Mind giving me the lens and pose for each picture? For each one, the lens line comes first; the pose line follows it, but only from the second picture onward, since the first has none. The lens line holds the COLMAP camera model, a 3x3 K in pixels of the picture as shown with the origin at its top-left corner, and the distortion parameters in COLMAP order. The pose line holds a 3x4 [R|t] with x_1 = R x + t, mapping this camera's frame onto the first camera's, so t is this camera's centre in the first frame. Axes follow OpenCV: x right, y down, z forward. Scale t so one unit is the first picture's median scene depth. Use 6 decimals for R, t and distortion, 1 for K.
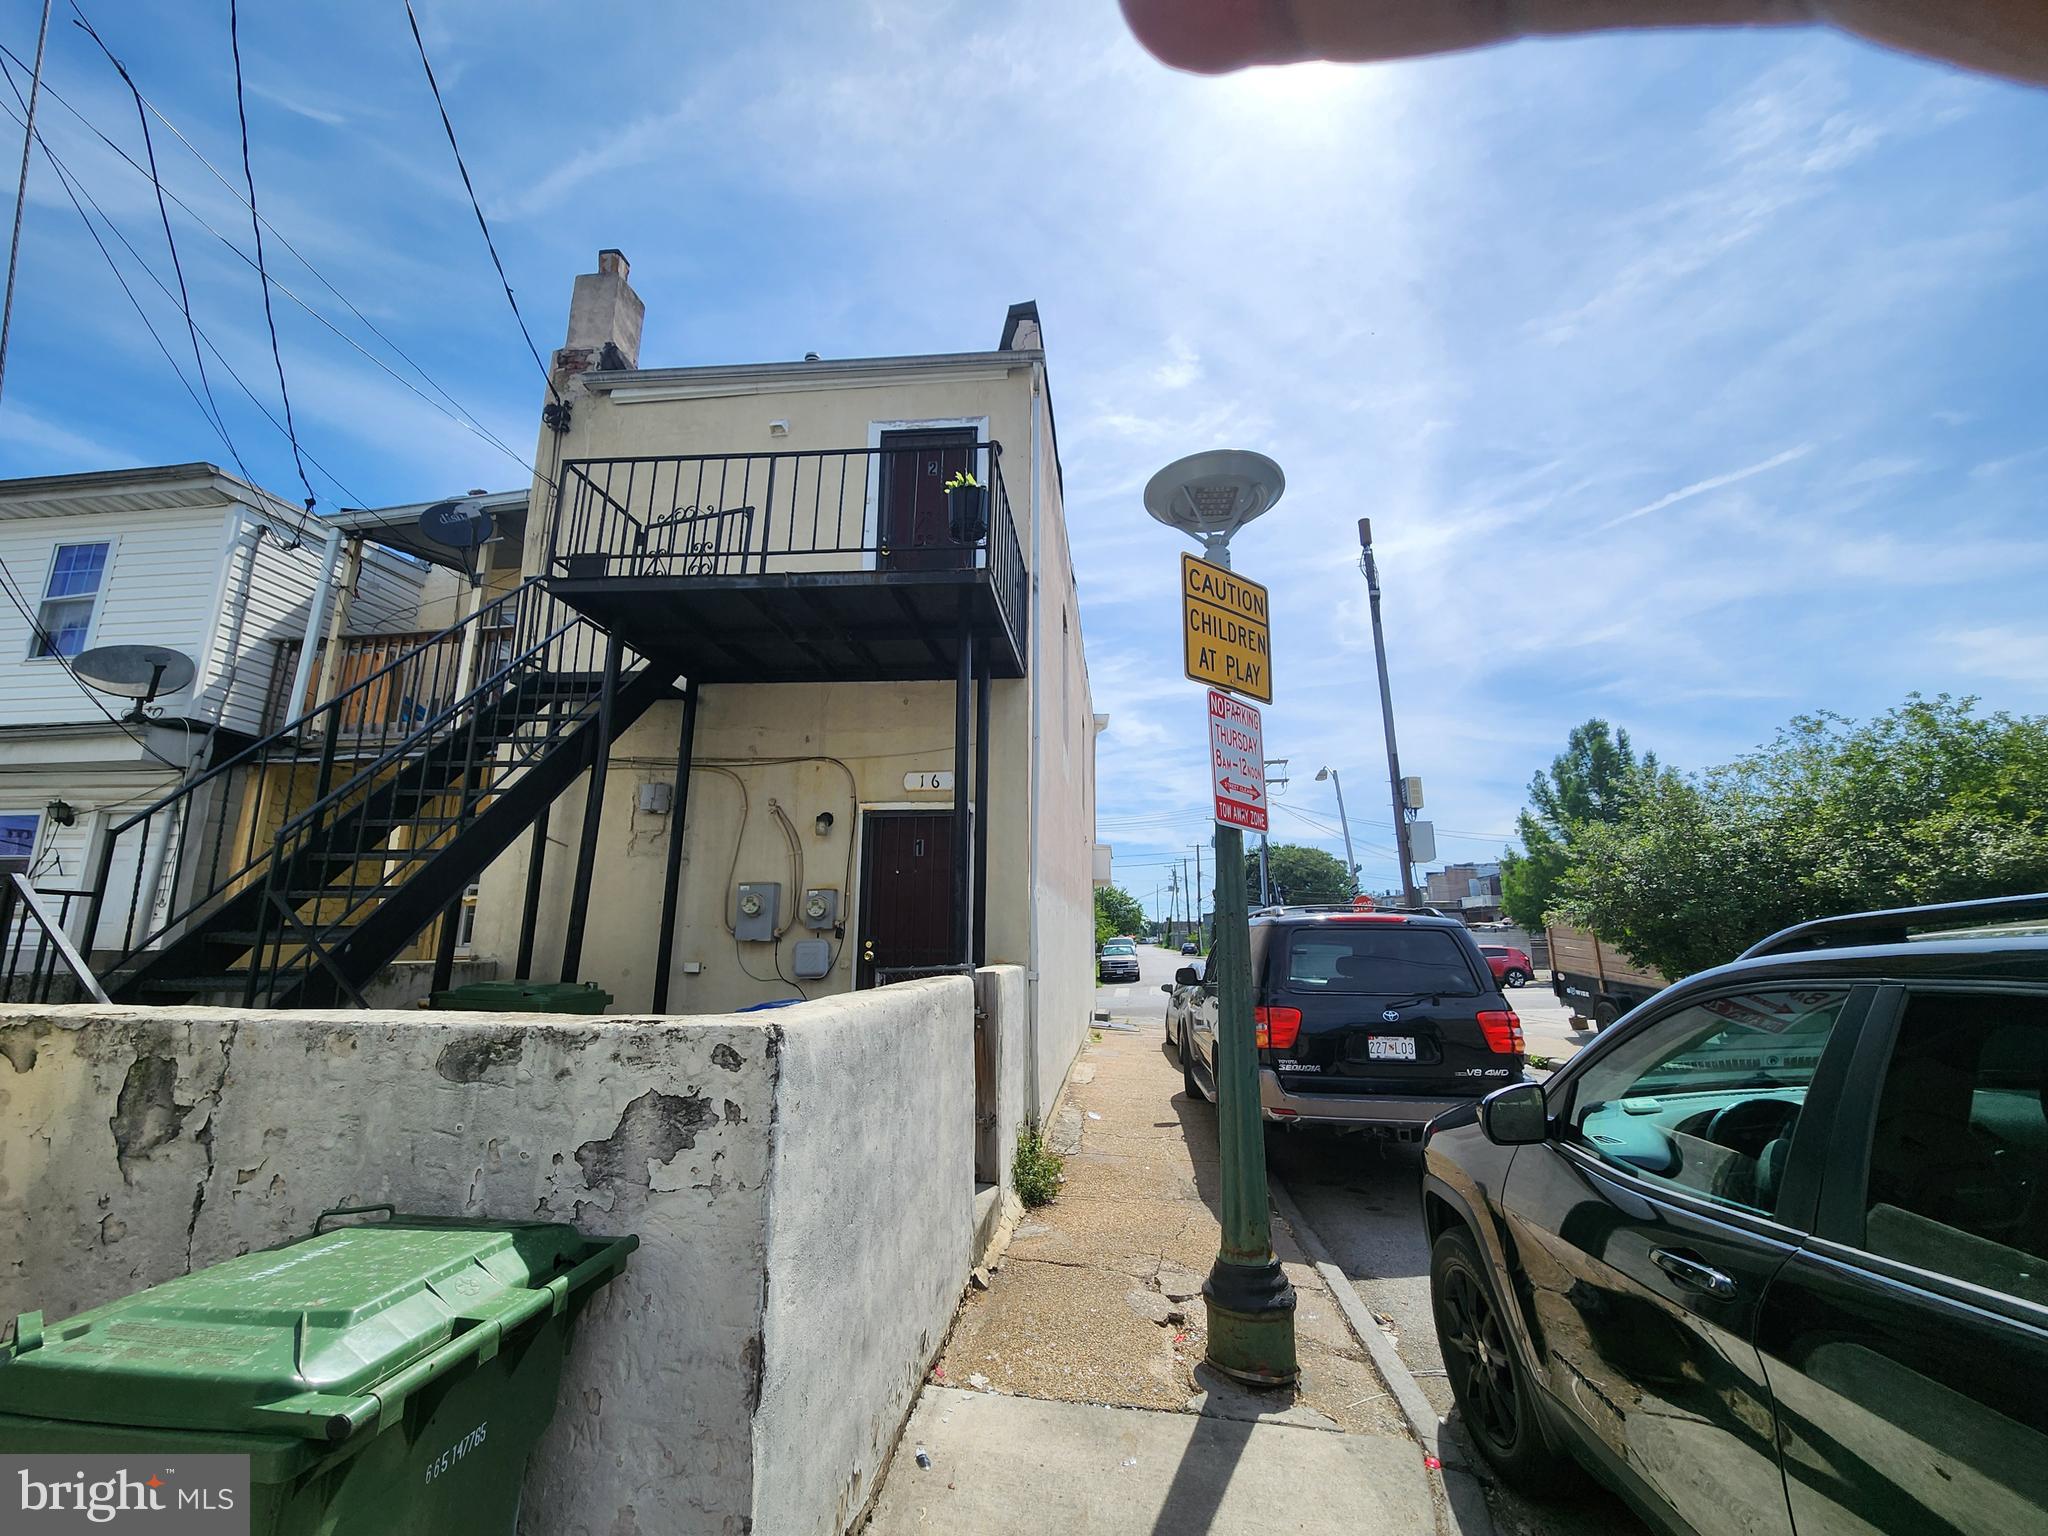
lens RADIAL K [[839.3, 0, 1039.3], [0, 839.3, 773.0], [0, 0, 1]] dist [-0.000277, 0.001048]
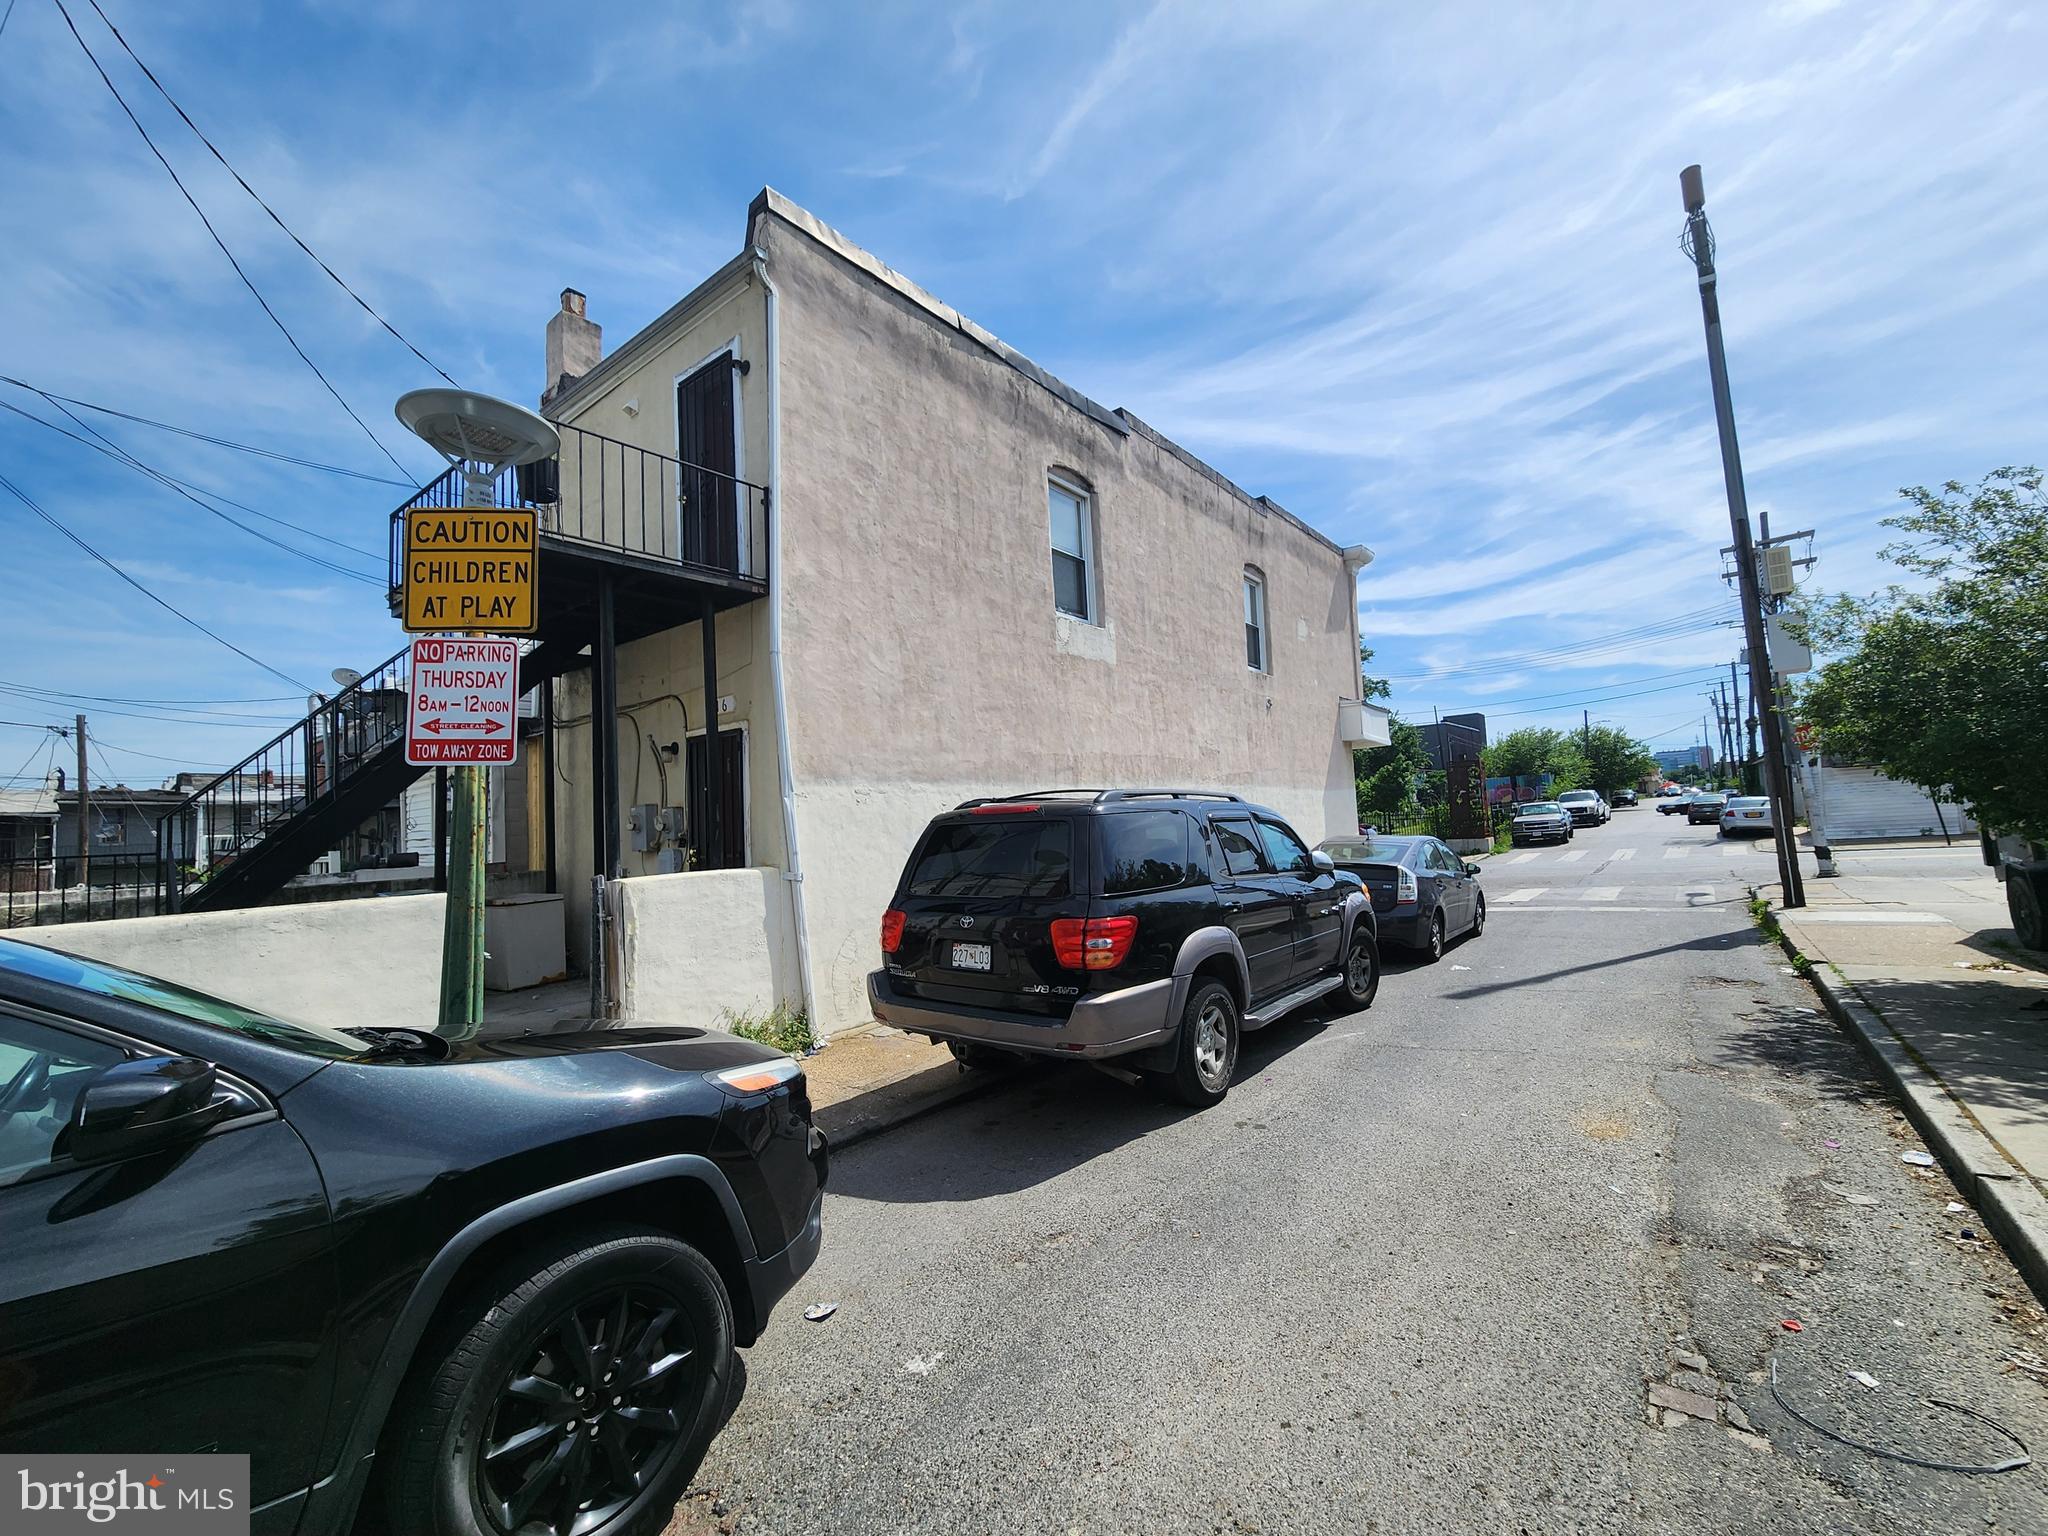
lens RADIAL K [[844.7, 0, 1044.3], [0, 844.7, 769.3], [0, 0, 1]] dist [0.001760, -0.000085]
pose [[0.842840, -0.079488, -0.532261, 0.809642], [0.157912, 0.982025, 0.103398, 0.044208], [0.514475, -0.171199, 0.840242, 0.268055]]
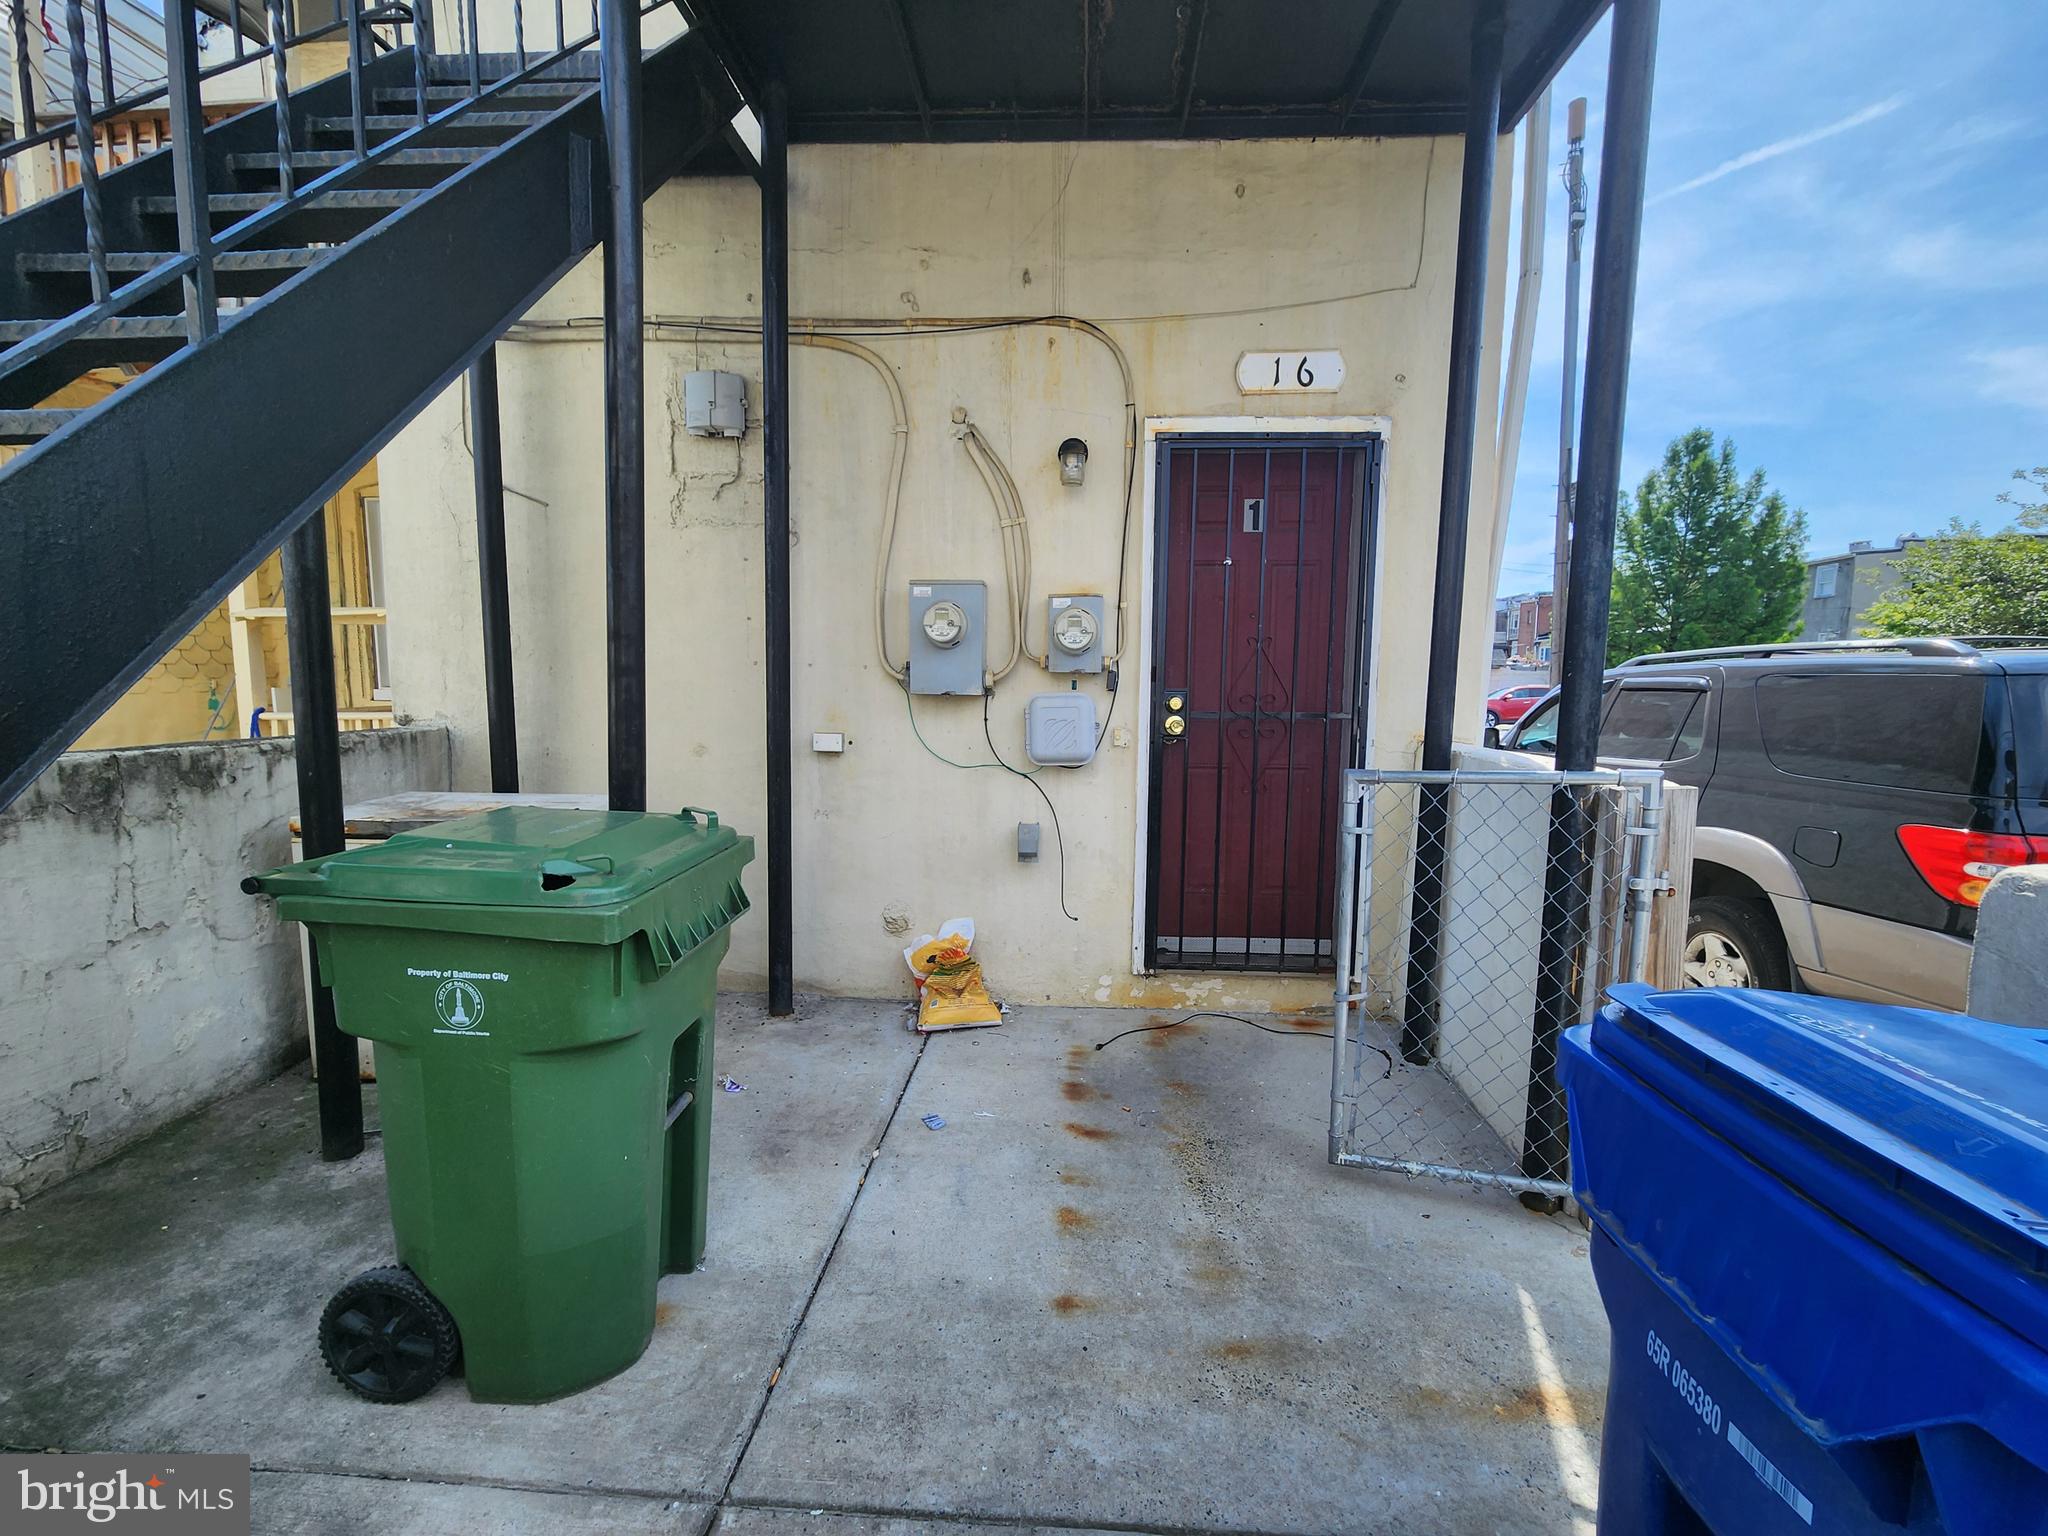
lens RADIAL K [[916.1, 0, 1019.4], [0, 916.1, 791.4], [0, 0, 1]] dist [-0.001163, 0.000020]
pose [[0.999620, 0.006887, 0.026696, -0.298906], [-0.014817, 0.950770, 0.309543, 0.078272], [-0.023250, -0.309820, 0.950511, 0.426275]]
